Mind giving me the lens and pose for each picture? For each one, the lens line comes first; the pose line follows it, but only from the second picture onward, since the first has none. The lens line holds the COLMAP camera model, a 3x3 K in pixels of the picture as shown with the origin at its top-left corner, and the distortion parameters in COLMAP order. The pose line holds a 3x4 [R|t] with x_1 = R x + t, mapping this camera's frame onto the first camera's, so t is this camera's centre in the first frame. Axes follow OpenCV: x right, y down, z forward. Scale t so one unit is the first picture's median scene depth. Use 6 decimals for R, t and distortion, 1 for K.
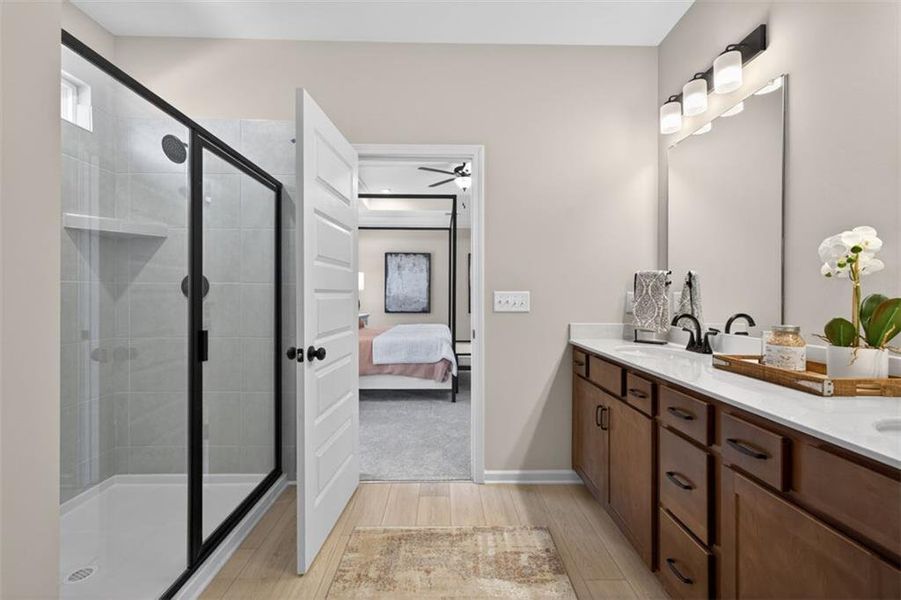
lens RADIAL K [[379.3, 0, 453.6], [0, 379.3, 297.7], [0, 0, 1]] dist [0.008448, -0.001365]
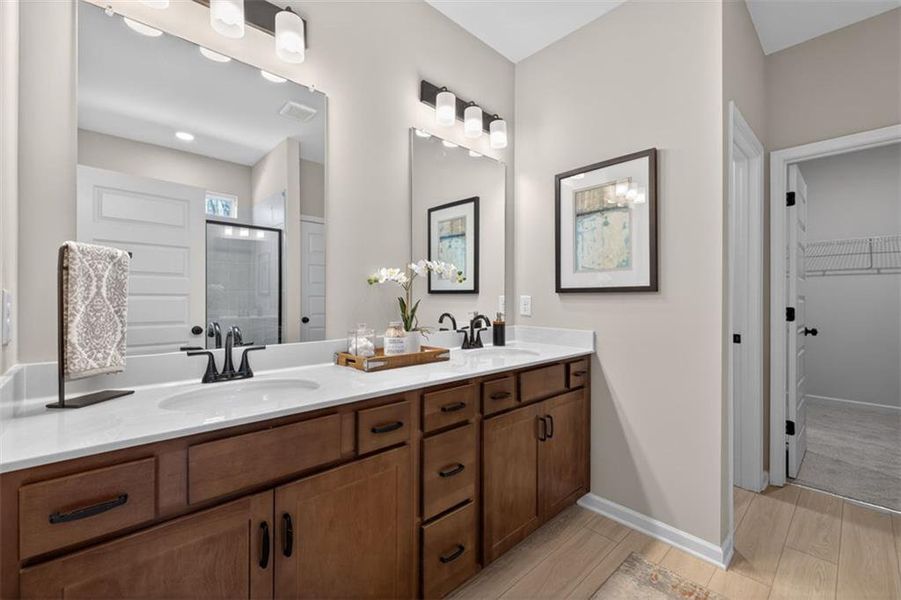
lens RADIAL K [[379.3, 0, 450.1], [0, 379.3, 297.6], [0, 0, 1]] dist [0.008448, -0.001365]
pose [[-0.656586, -0.012788, 0.754143, -0.268619], [-0.009269, 0.999918, 0.008886, -0.033387], [-0.754194, -0.001155, -0.656650, 2.172357]]
